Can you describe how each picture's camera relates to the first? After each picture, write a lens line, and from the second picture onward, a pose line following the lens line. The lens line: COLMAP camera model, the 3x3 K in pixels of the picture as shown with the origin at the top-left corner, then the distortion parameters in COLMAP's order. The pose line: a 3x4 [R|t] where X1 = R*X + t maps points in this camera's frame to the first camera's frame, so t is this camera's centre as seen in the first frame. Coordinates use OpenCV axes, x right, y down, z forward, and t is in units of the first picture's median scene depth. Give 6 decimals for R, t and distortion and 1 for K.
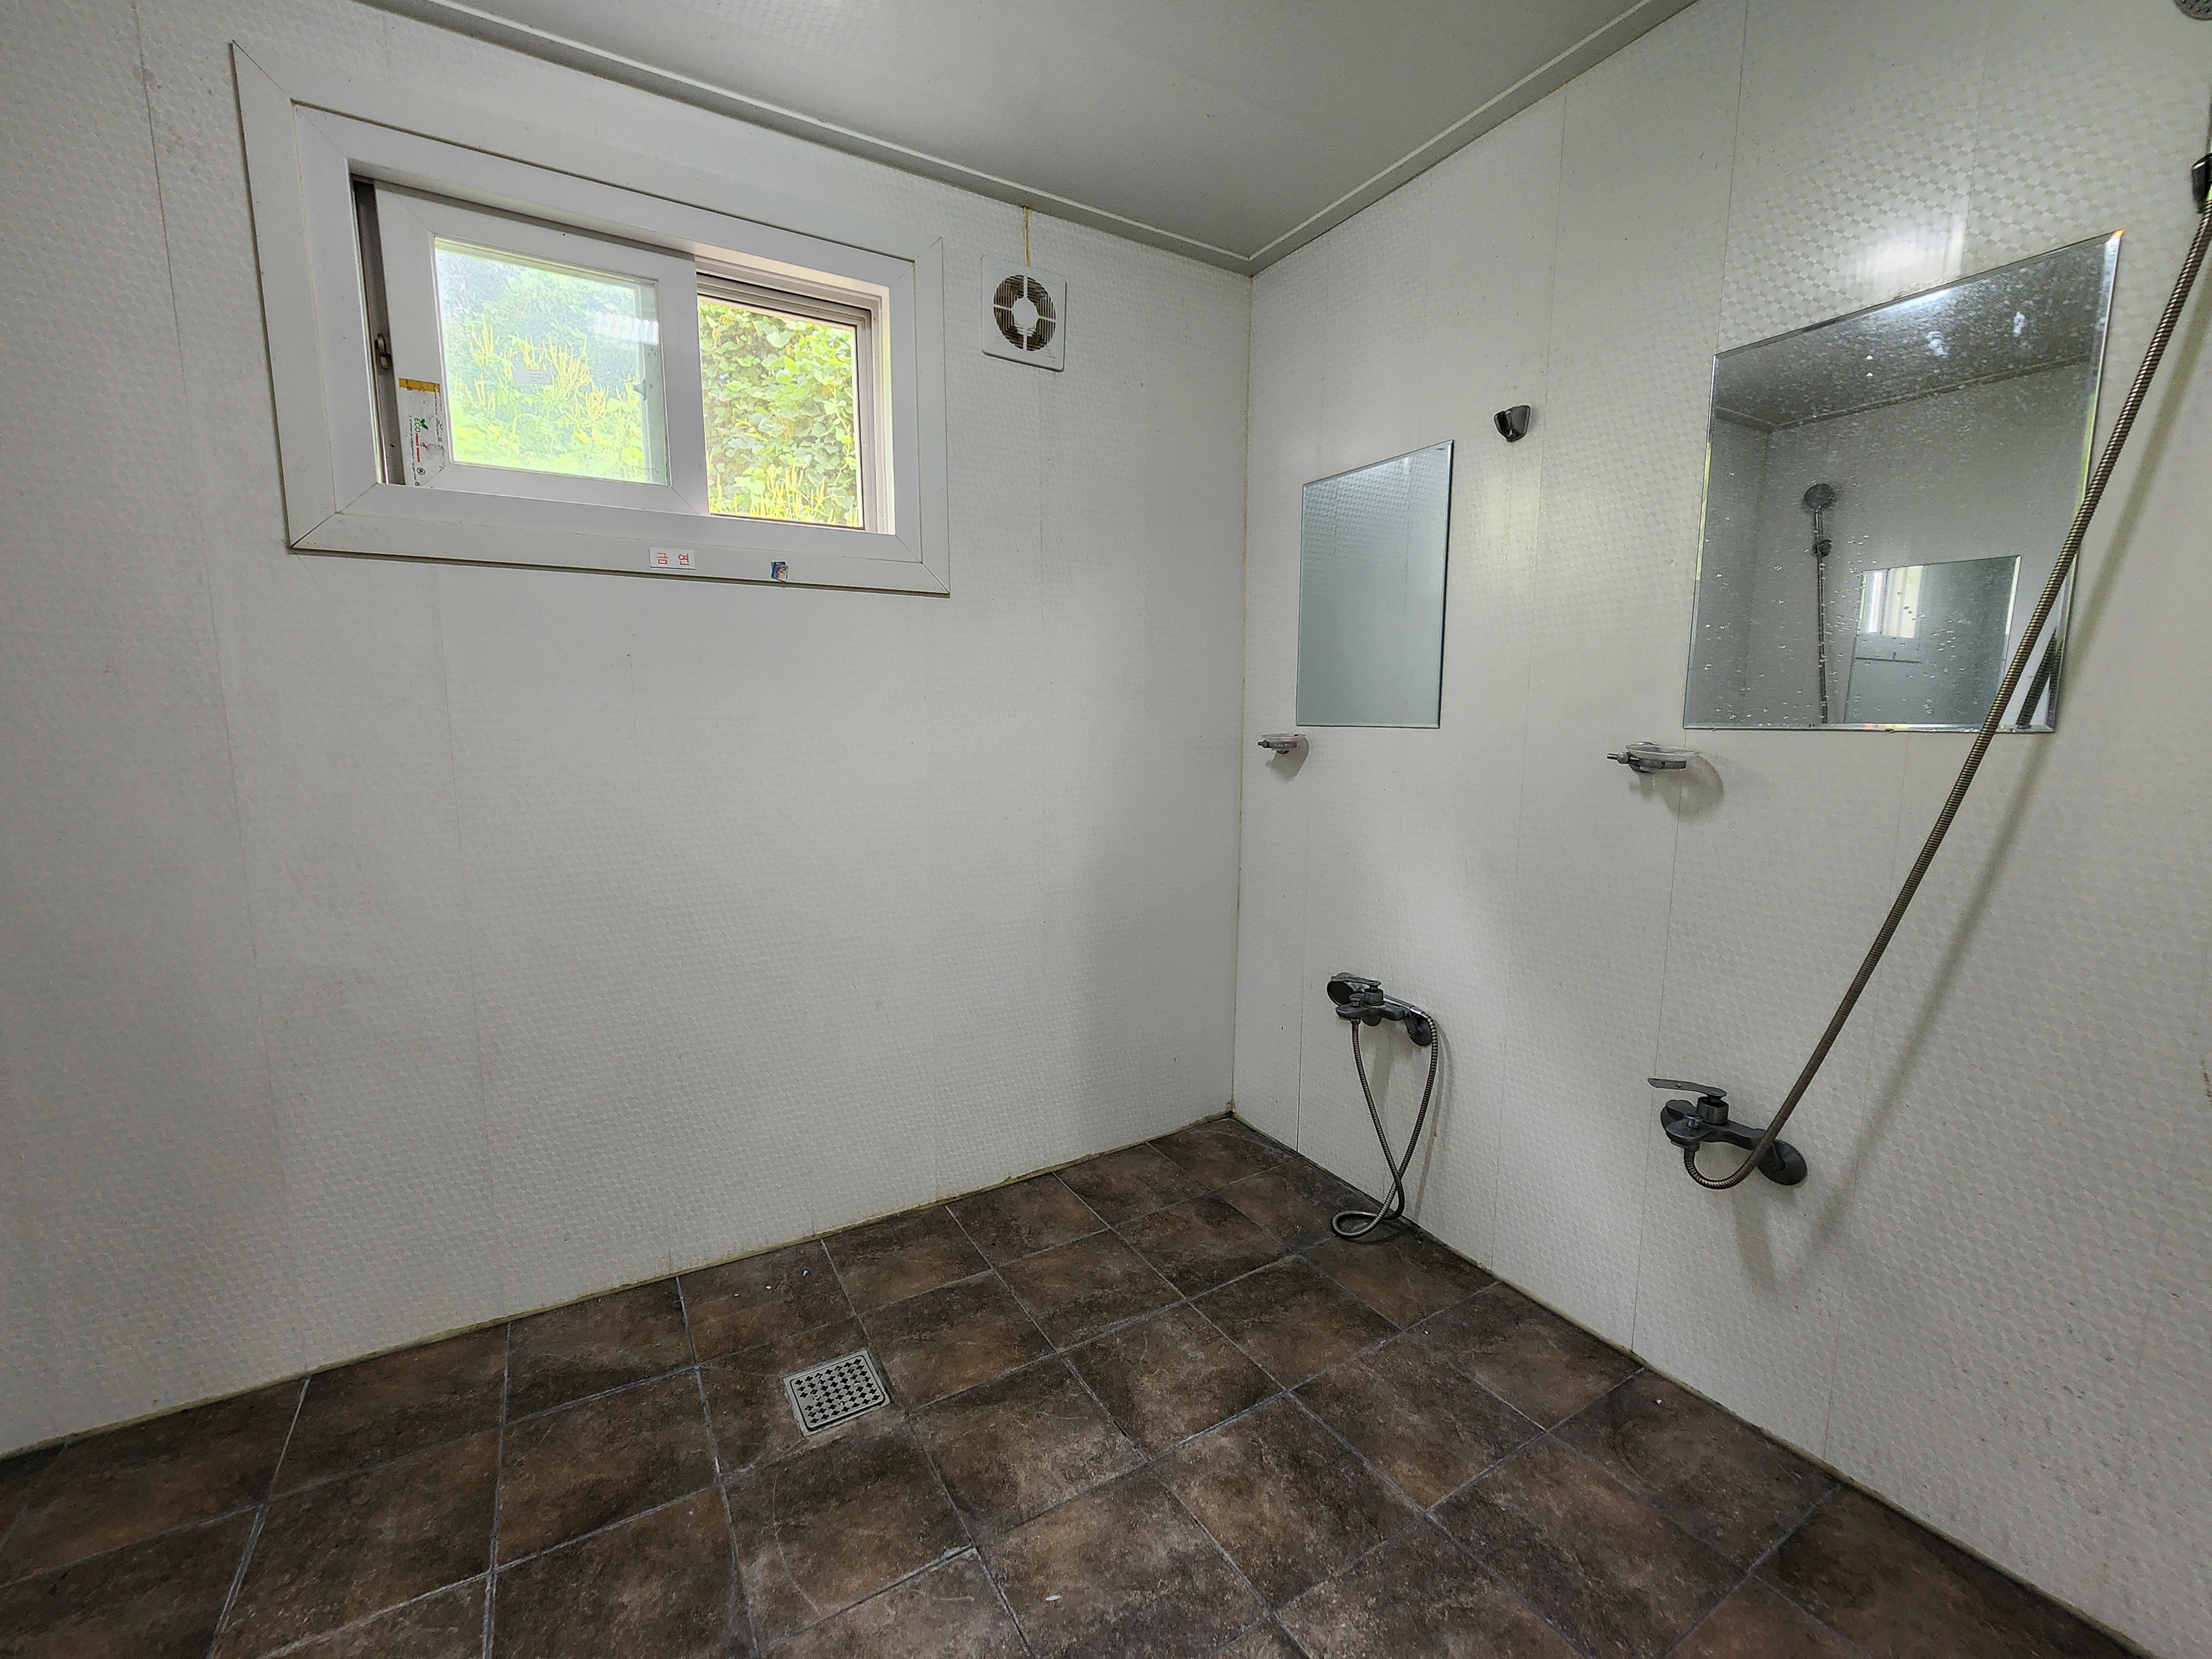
lens RADIAL K [[912.6, 0, 1093.7], [0, 912.6, 840.0], [0, 0, 1]] dist [0.001839, 0.000194]
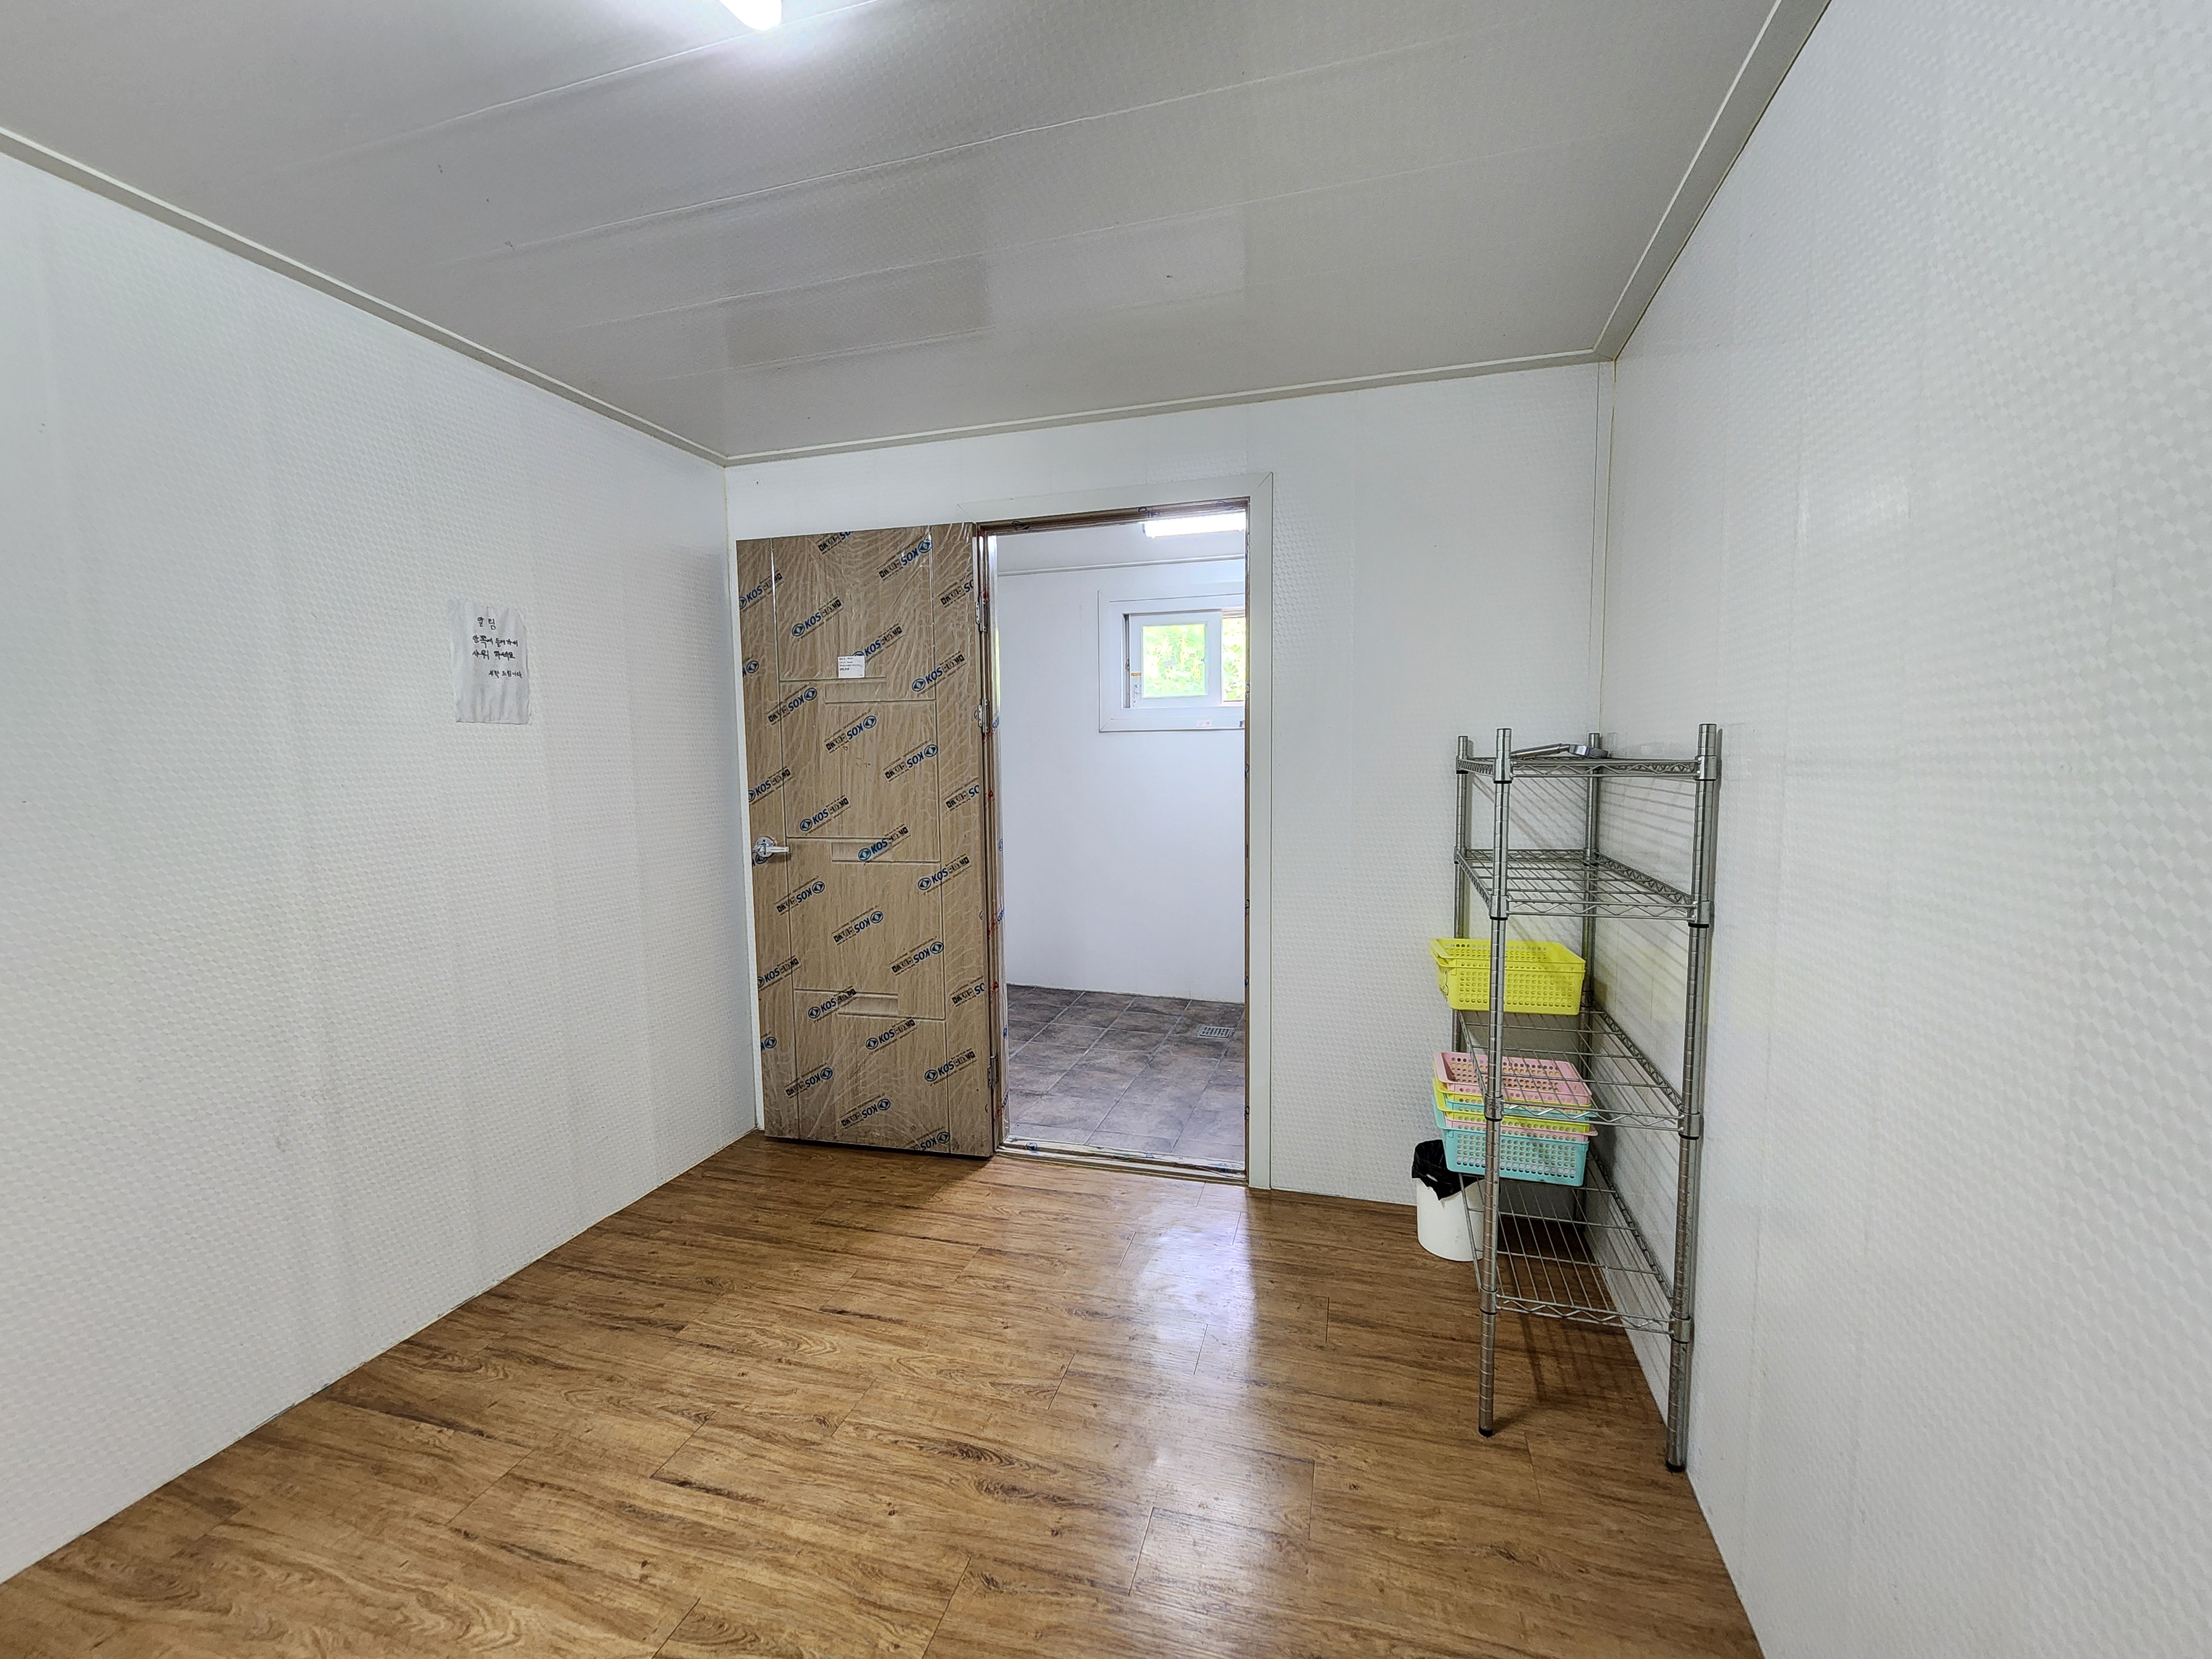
lens RADIAL K [[912.6, 0, 1093.7], [0, 912.6, 840.0], [0, 0, 1]] dist [0.001839, 0.000194]
pose [[0.682158, 0.055435, -0.729101, 1.438048], [-0.080199, 0.996779, 0.000752, 0.062676], [0.726794, 0.057960, 0.684406, -1.170785]]
